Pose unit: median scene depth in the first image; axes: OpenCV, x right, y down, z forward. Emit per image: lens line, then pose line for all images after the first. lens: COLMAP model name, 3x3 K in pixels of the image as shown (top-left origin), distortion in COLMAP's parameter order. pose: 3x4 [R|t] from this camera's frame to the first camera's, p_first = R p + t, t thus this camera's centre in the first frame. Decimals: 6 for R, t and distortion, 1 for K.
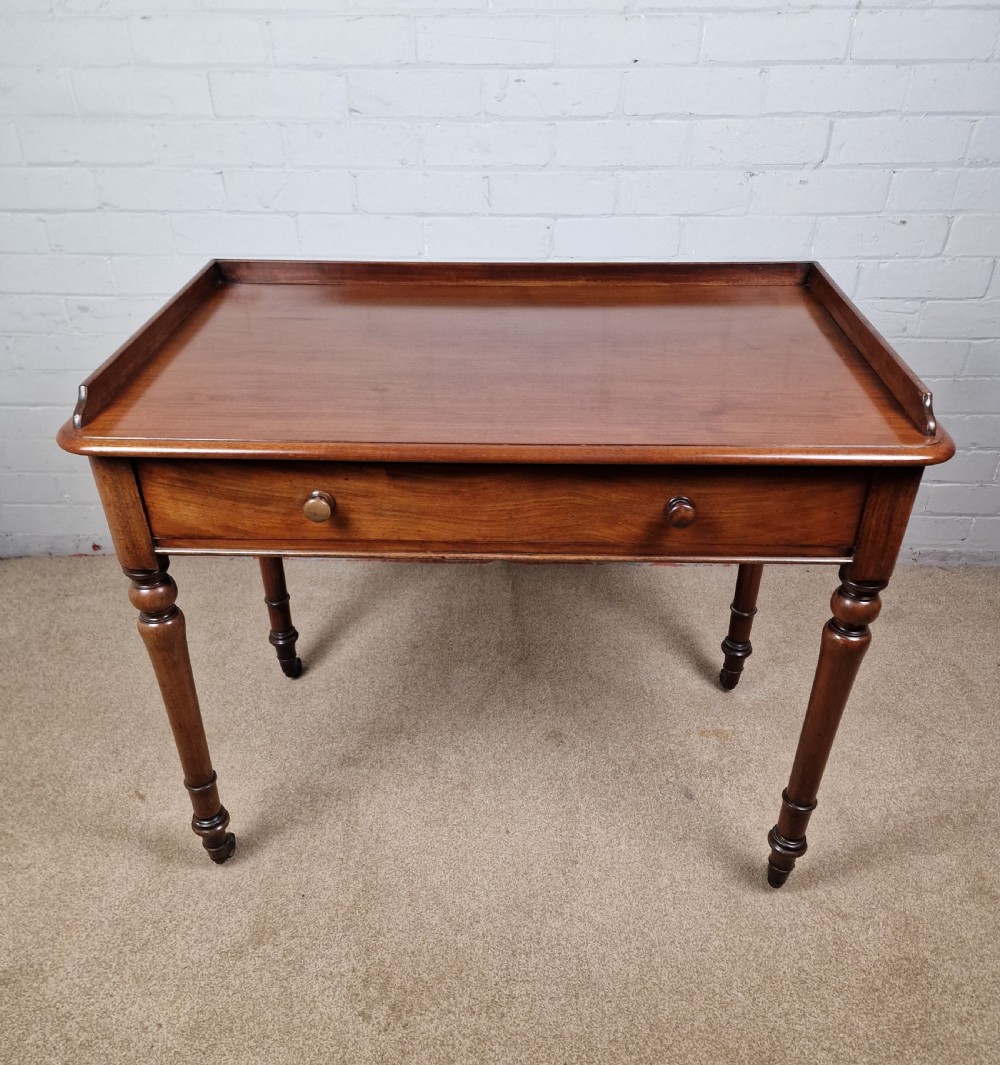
lens RADIAL K [[883.7, 0, 493.6], [0, 883.7, 565.4], [0, 0, 1]] dist [0.078726, -0.065916]
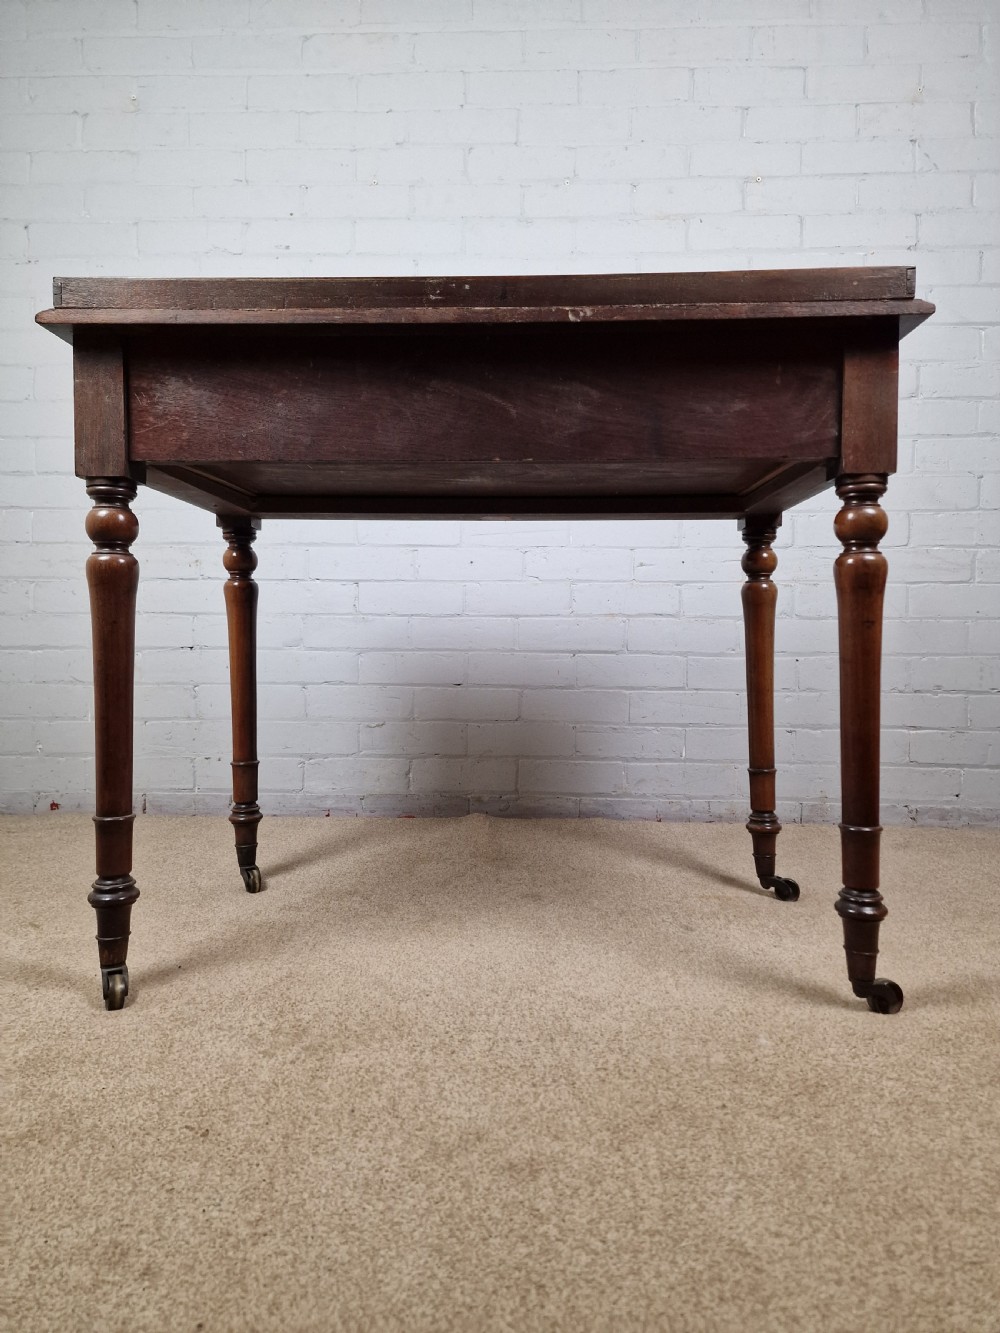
lens RADIAL K [[872.4, 0, 495.2], [0, 872.4, 668.1], [0, 0, 1]] dist [0.072956, -0.060677]
pose [[0.999919, 0.012689, 0.000851, 0.031478], [-0.010334, 0.849657, -0.527234, 0.478965], [-0.007413, 0.527183, 0.849719, 0.163061]]
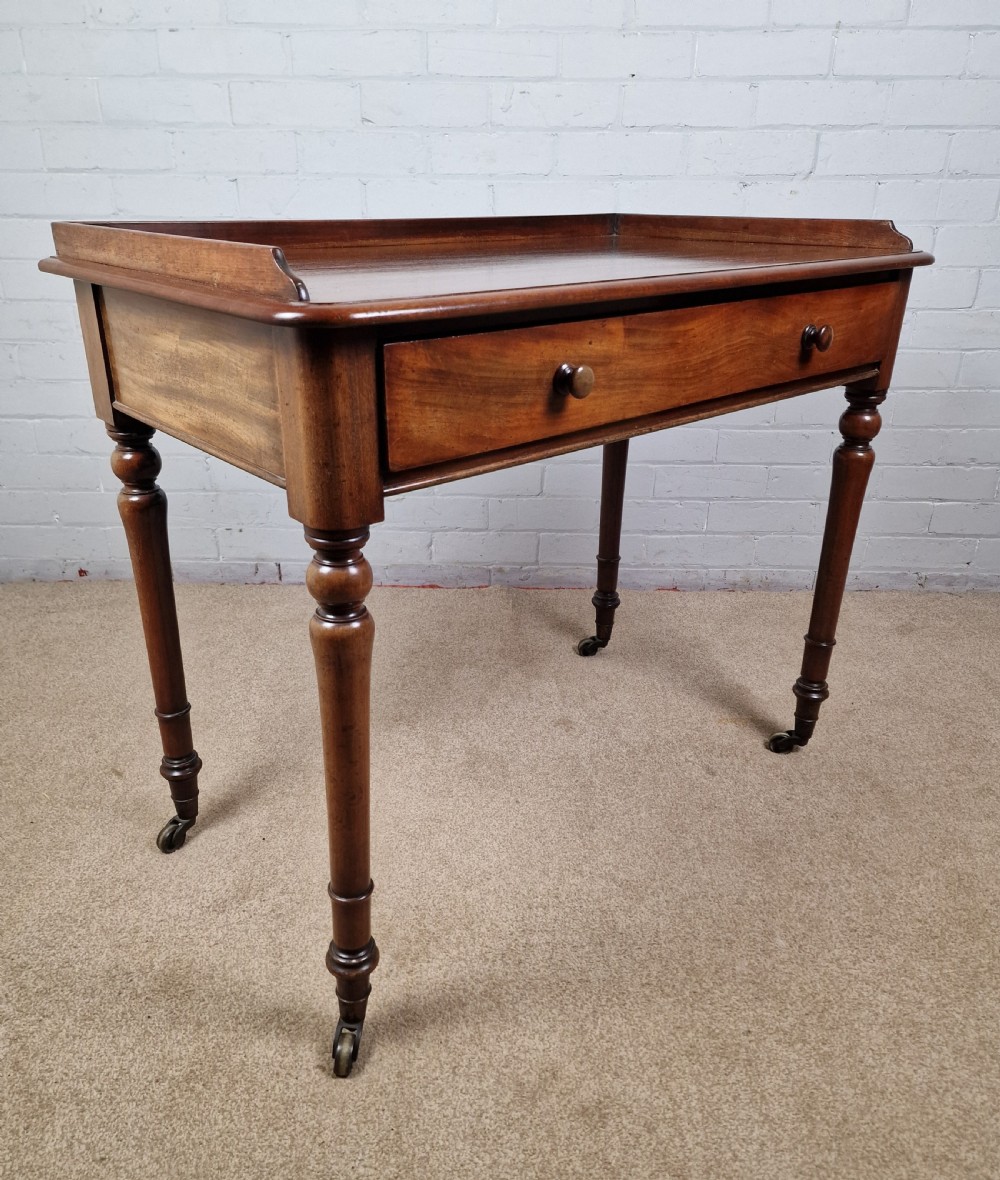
lens RADIAL K [[885.8, 0, 489.0], [0, 885.8, 594.4], [0, 0, 1]] dist [0.075107, -0.061364]
pose [[0.999818, 0.004687, 0.018499, -0.029980], [-0.001540, 0.986026, -0.166584, 0.226087], [-0.019021, 0.166526, 0.985854, 0.052534]]
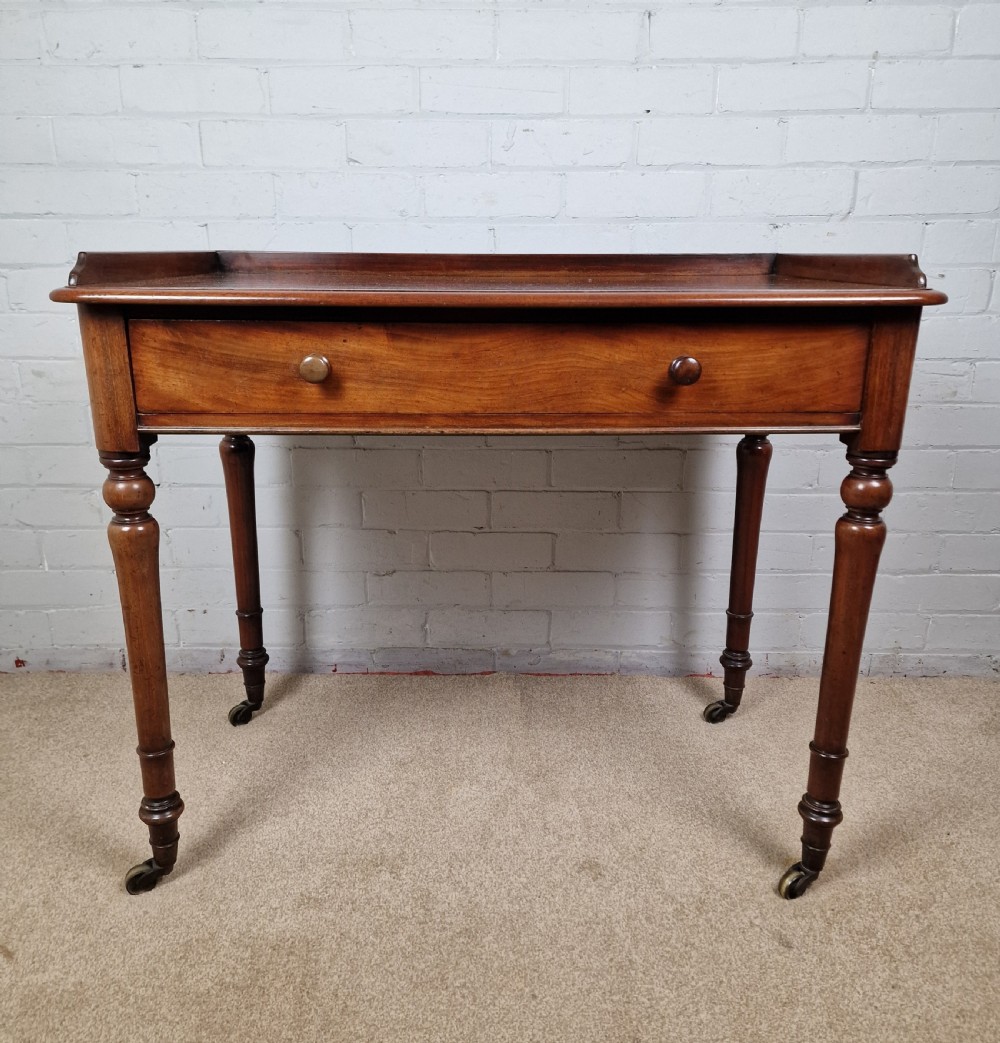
lens RADIAL K [[879.1, 0, 495.0], [0, 879.1, 533.1], [0, 0, 1]] dist [0.060952, -0.041197]
pose [[0.999768, -0.000935, 0.021525, -0.027189], [0.007036, 0.958452, -0.285166, 0.143073], [-0.020364, 0.285251, 0.958236, 0.222688]]
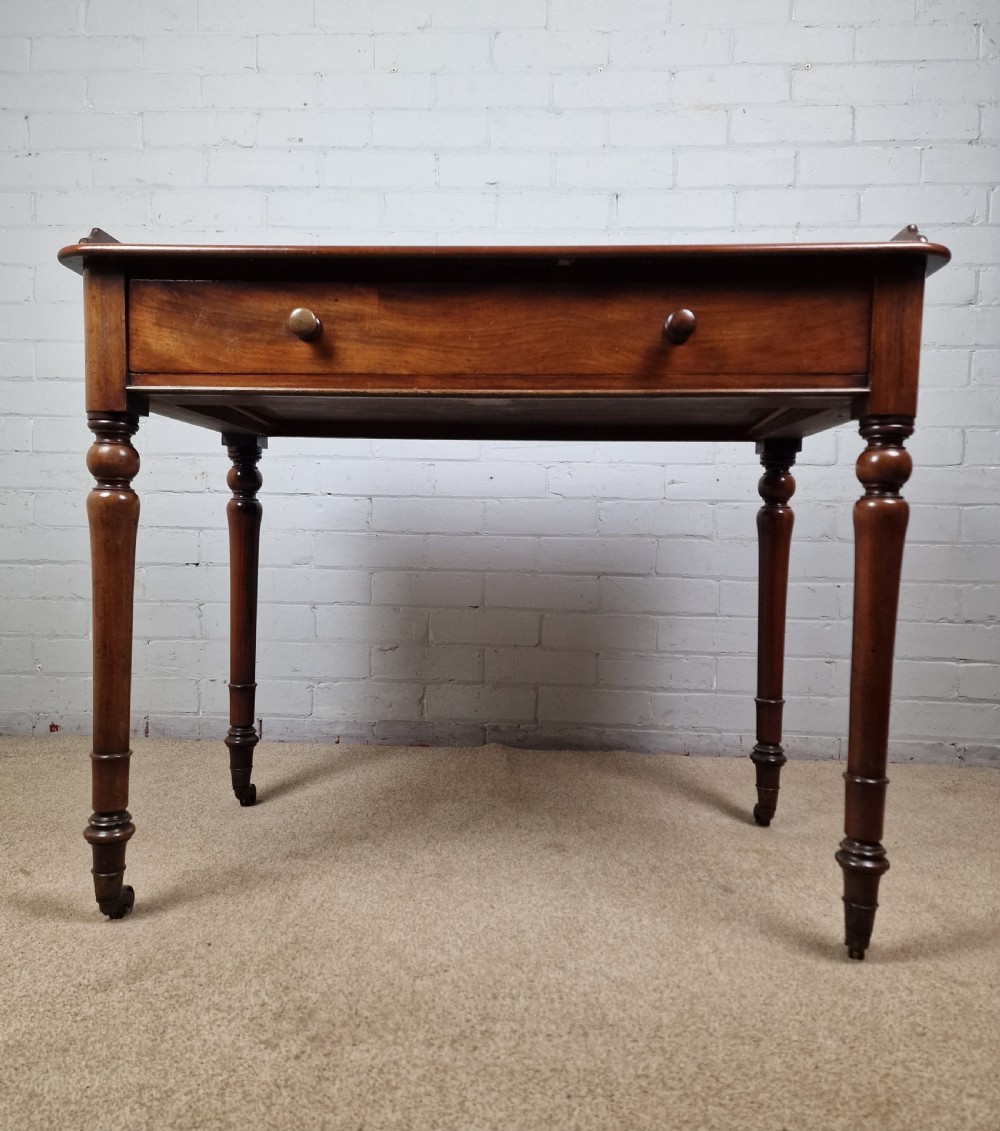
lens RADIAL K [[881.4, 0, 487.5], [0, 881.4, 585.9], [0, 0, 1]] dist [0.074330, -0.060779]
pose [[0.999463, 0.025905, -0.020084, 0.018562], [-0.032526, 0.859763, -0.509656, 0.423298], [0.004065, 0.510035, 0.860144, 0.195881]]
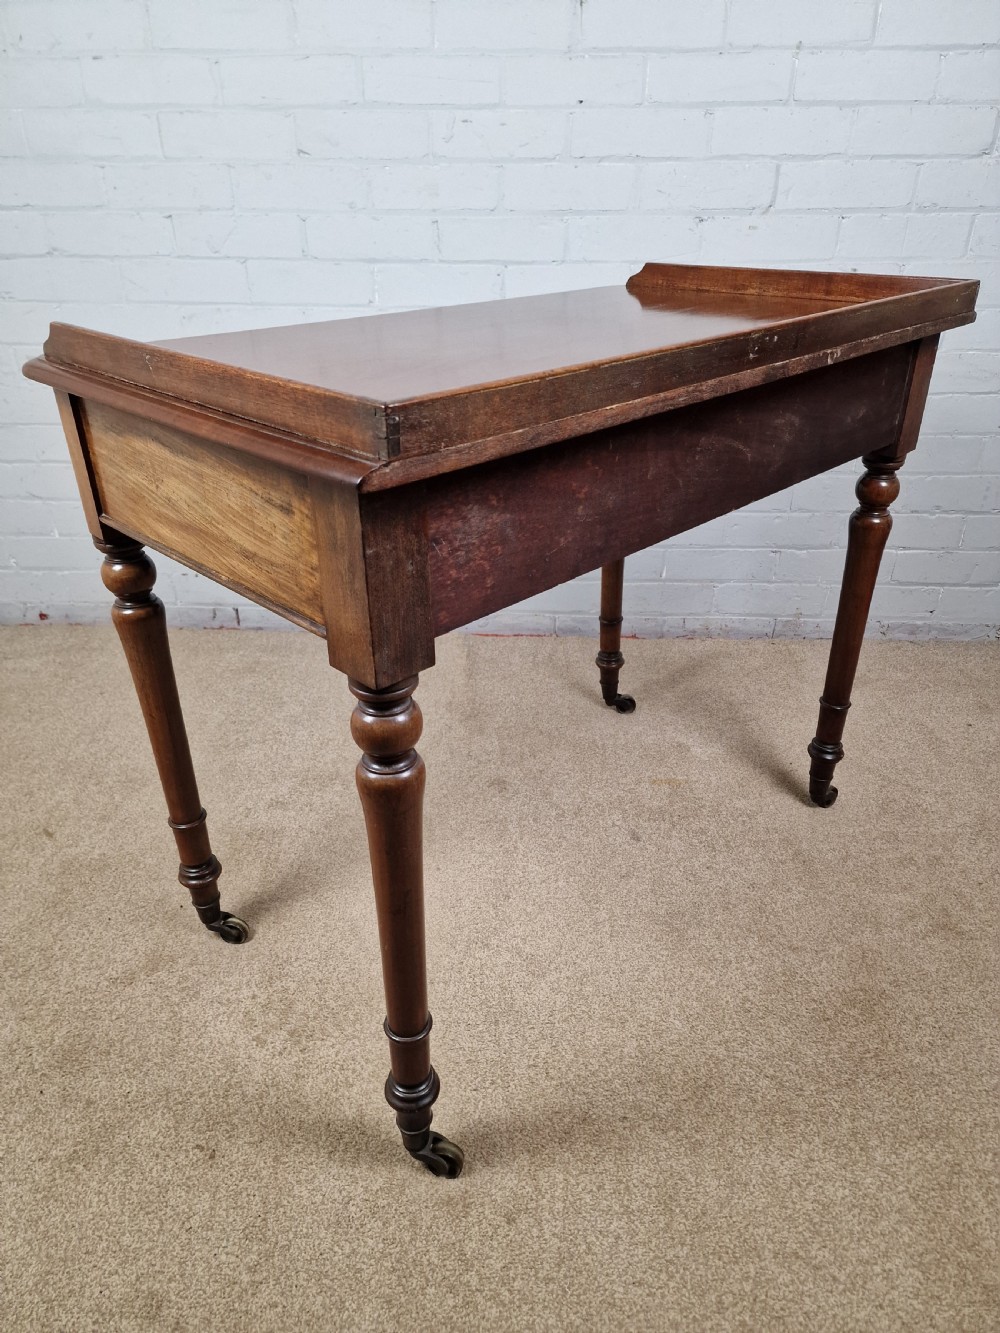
lens RADIAL K [[872.4, 0, 495.2], [0, 872.4, 668.1], [0, 0, 1]] dist [0.072956, -0.060677]
pose [[0.999947, 0.009181, -0.004750, 0.073010], [-0.009564, 0.996065, -0.088112, 0.160103], [0.003922, 0.088153, 0.996099, 0.065742]]
